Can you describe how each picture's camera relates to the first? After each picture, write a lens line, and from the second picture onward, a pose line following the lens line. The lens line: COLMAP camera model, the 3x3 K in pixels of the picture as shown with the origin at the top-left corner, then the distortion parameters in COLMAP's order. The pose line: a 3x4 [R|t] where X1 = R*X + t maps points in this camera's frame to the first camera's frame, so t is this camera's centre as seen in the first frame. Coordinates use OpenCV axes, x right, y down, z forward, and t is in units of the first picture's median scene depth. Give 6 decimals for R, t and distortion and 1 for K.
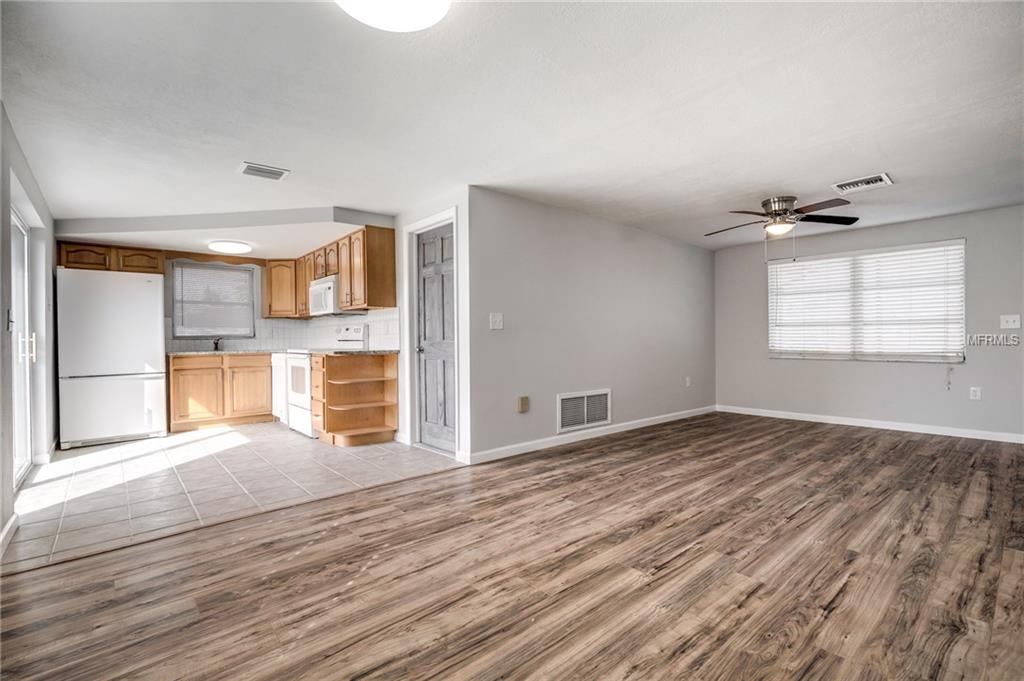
lens RADIAL K [[464.3, 0, 510.0], [0, 464.3, 340.2], [0, 0, 1]] dist [-0.011577, 0.001408]
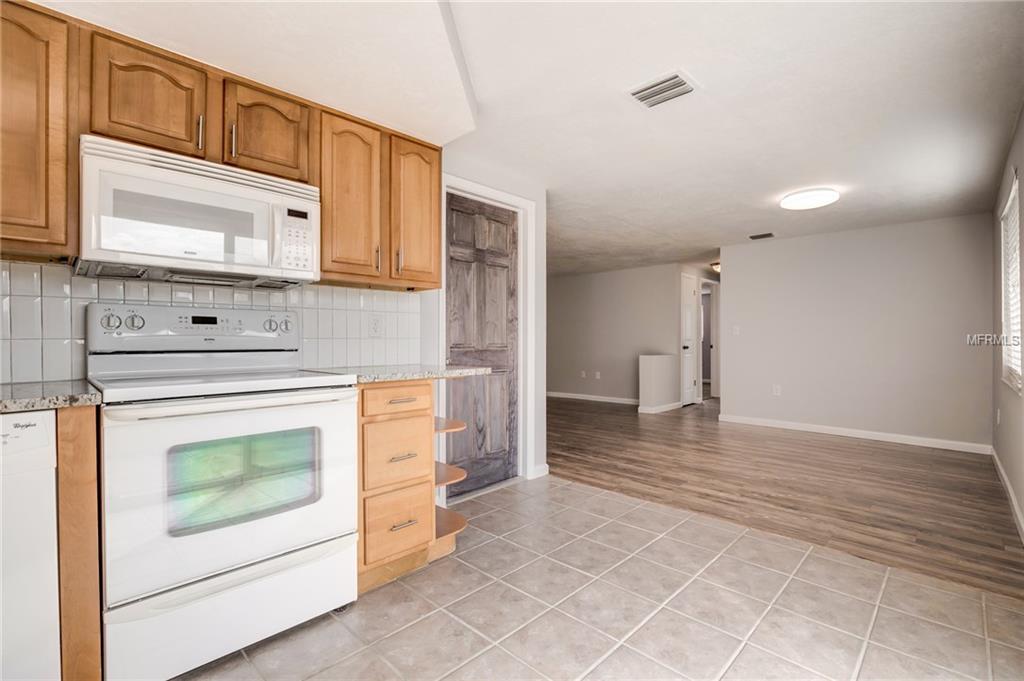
lens RADIAL K [[464.3, 0, 519.1], [0, 464.3, 342.0], [0, 0, 1]] dist [-0.011577, 0.001408]
pose [[-0.093424, 0.009299, 0.995583, -0.818122], [0.008251, 0.999929, -0.008566, -0.001990], [-0.995592, 0.007414, -0.093494, 0.889717]]
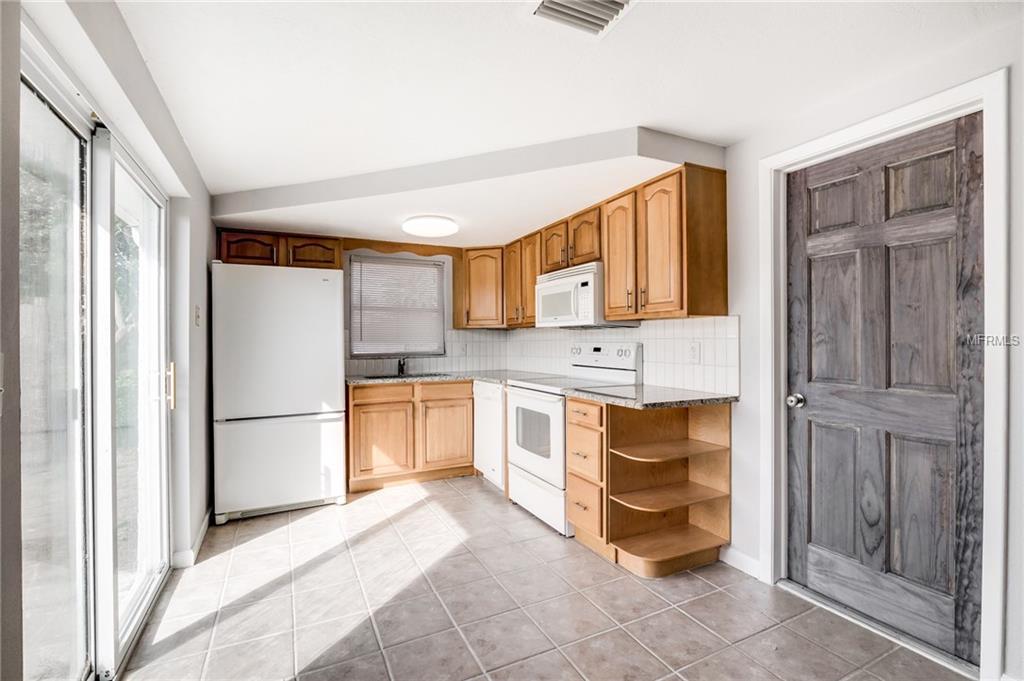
lens RADIAL K [[464.3, 0, 511.7], [0, 464.3, 341.6], [0, 0, 1]] dist [-0.011577, 0.001408]
pose [[0.967583, 0.007501, -0.252441, -0.342493], [-0.006836, 0.999970, 0.003510, -0.040212], [0.252459, -0.001671, 0.967606, 0.405157]]
